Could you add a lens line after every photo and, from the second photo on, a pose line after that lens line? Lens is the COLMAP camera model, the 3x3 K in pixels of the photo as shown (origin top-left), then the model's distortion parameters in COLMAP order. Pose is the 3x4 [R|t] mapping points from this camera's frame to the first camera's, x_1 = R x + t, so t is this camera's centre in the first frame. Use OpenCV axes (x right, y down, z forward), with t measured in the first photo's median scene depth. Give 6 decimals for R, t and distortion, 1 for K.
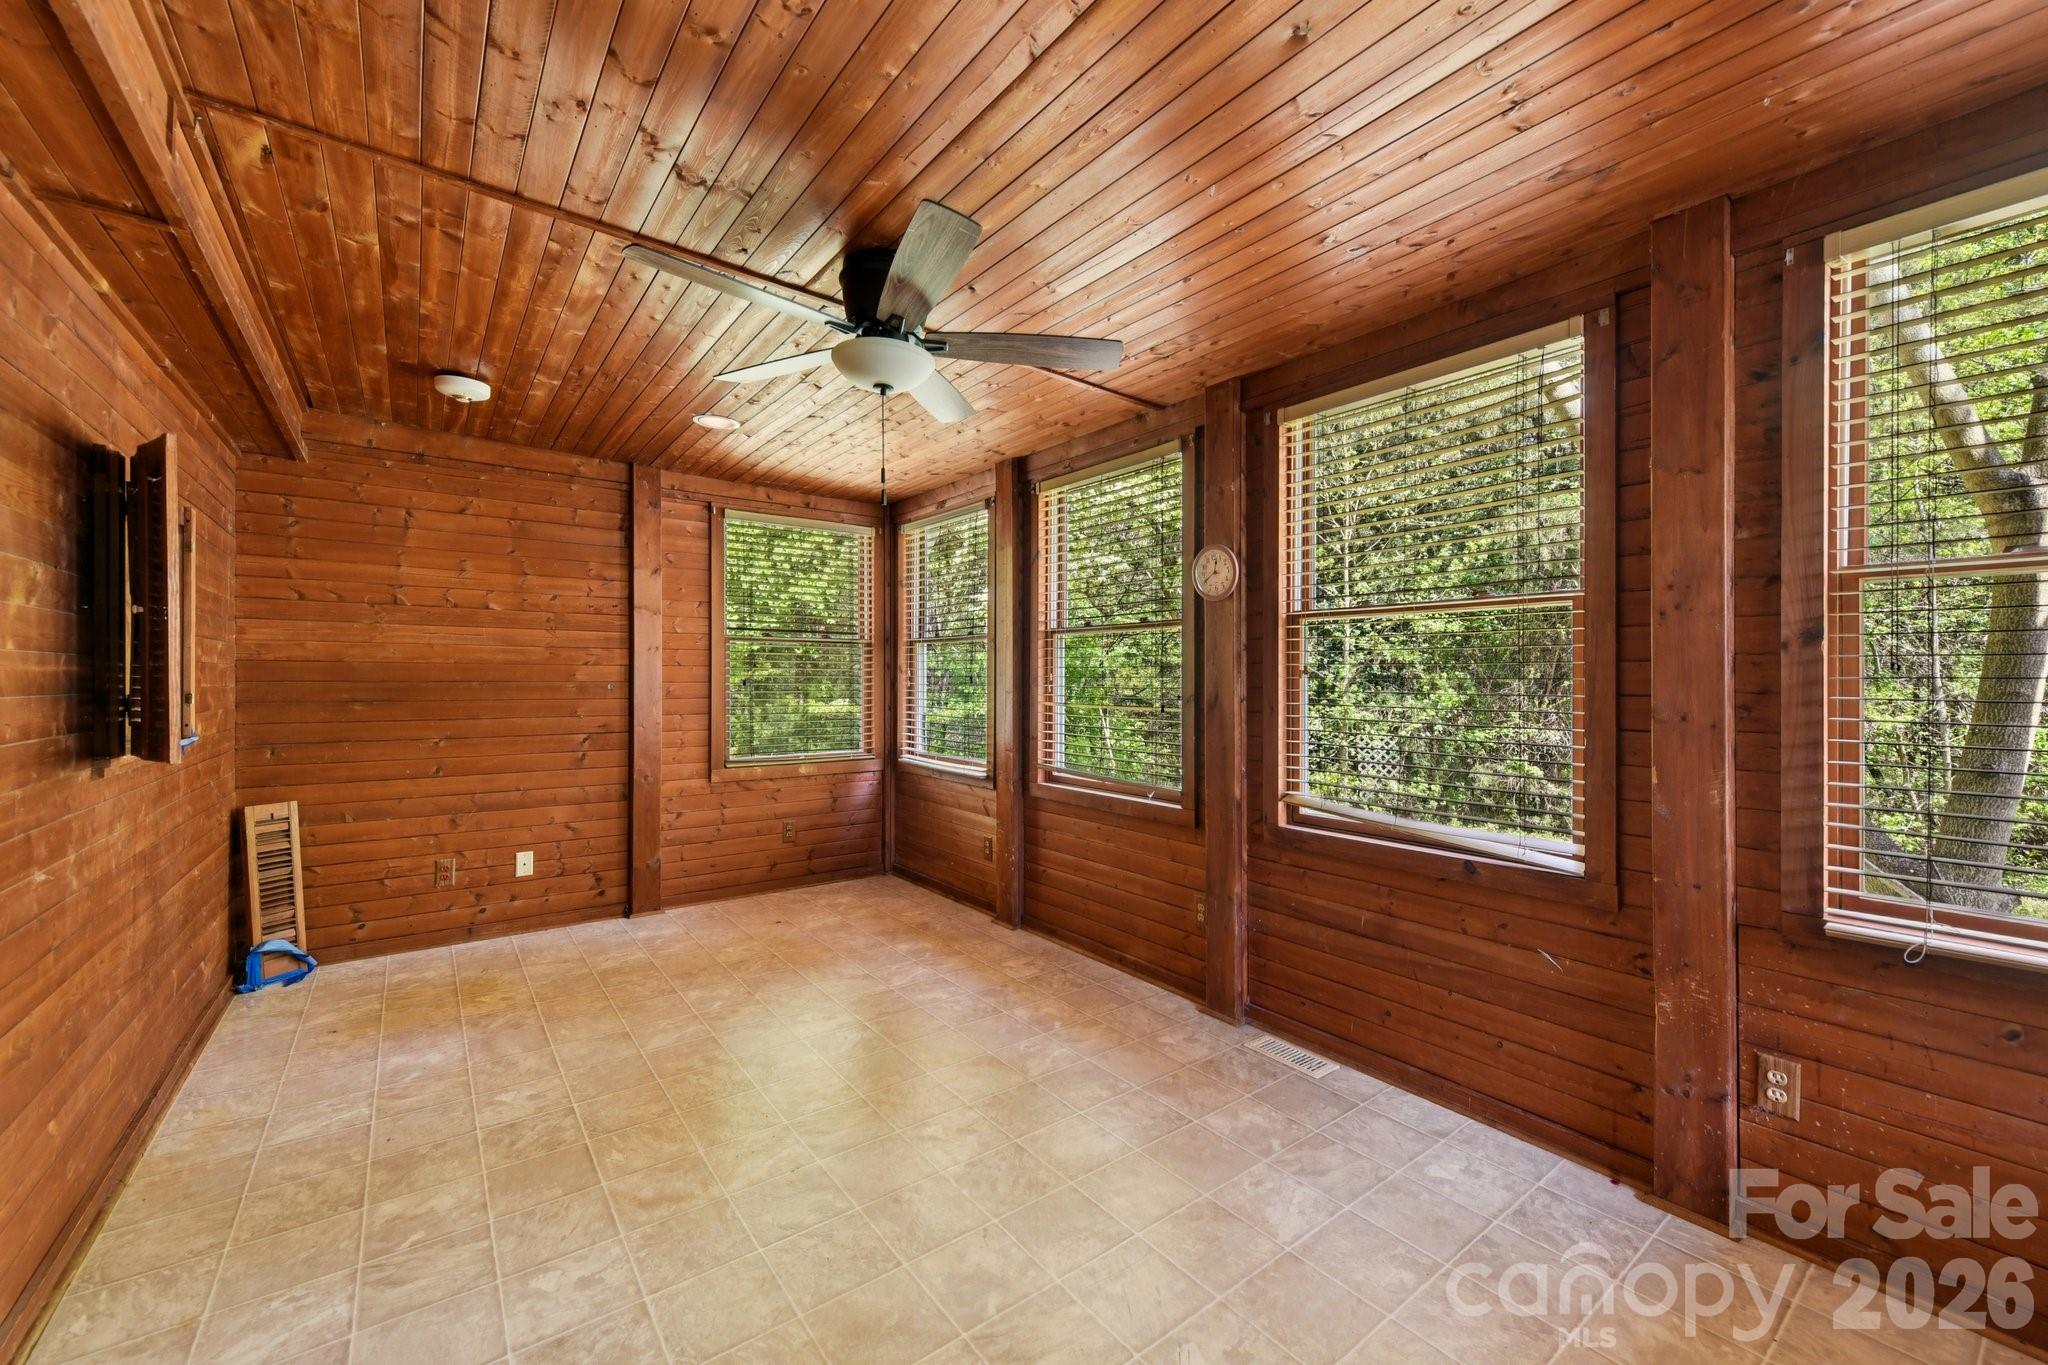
lens RADIAL K [[822.2, 0, 1014.1], [0, 822.2, 675.7], [0, 0, 1]] dist [-0.000656, -0.000486]
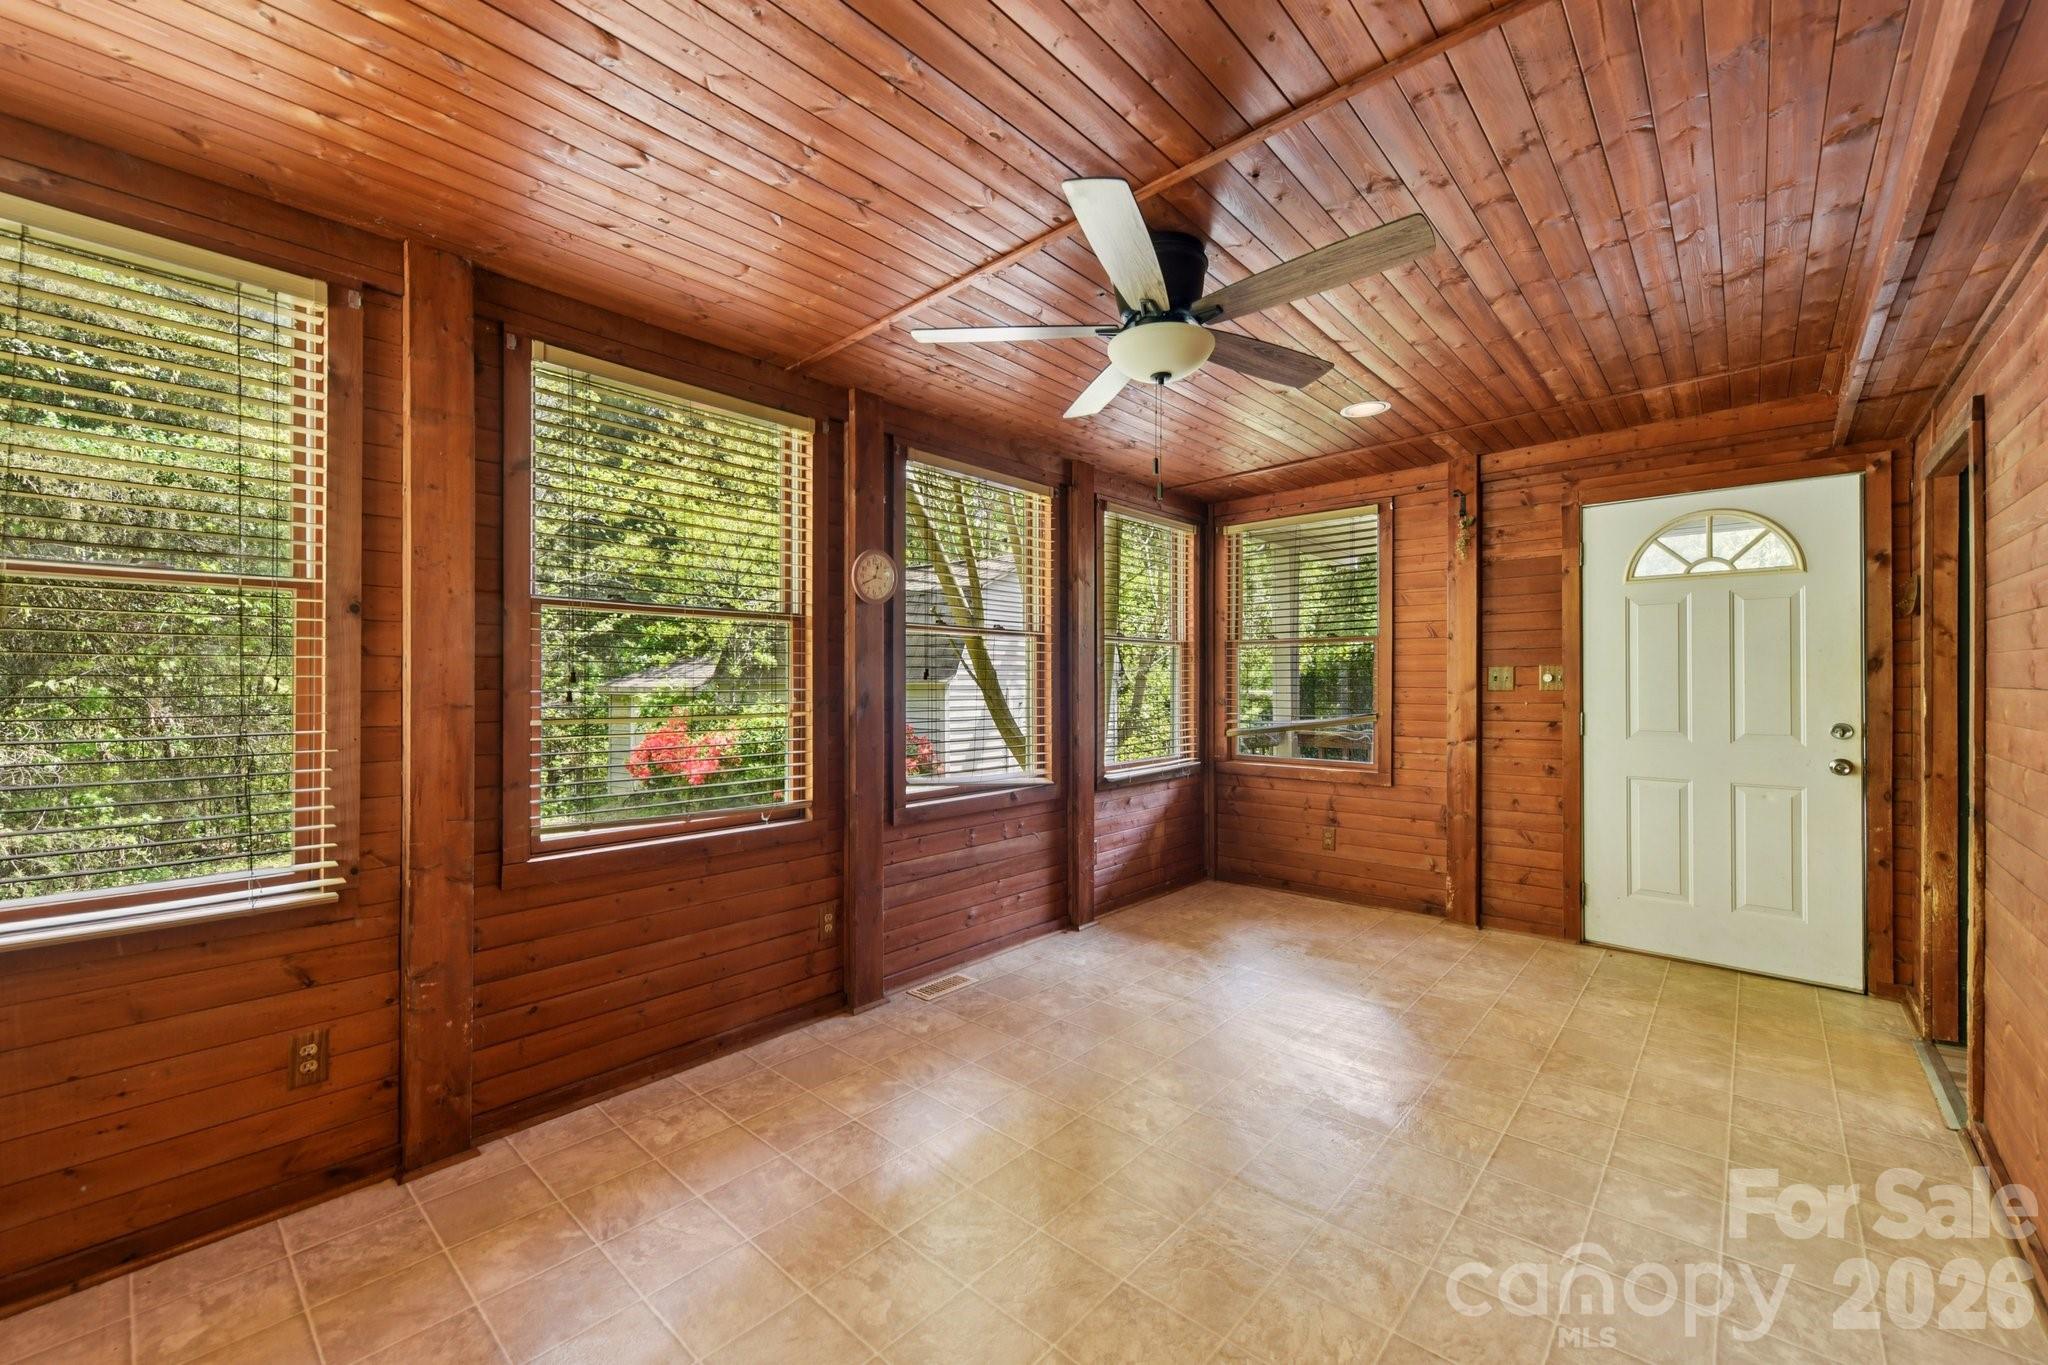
lens RADIAL K [[822.2, 0, 1014.1], [0, 822.2, 675.7], [0, 0, 1]] dist [-0.000656, -0.000486]
pose [[-0.207895, 0.007493, 0.978122, -0.772567], [0.003036, 0.999971, -0.007015, 0.005014], [-0.978146, 0.001511, -0.207912, 0.995063]]
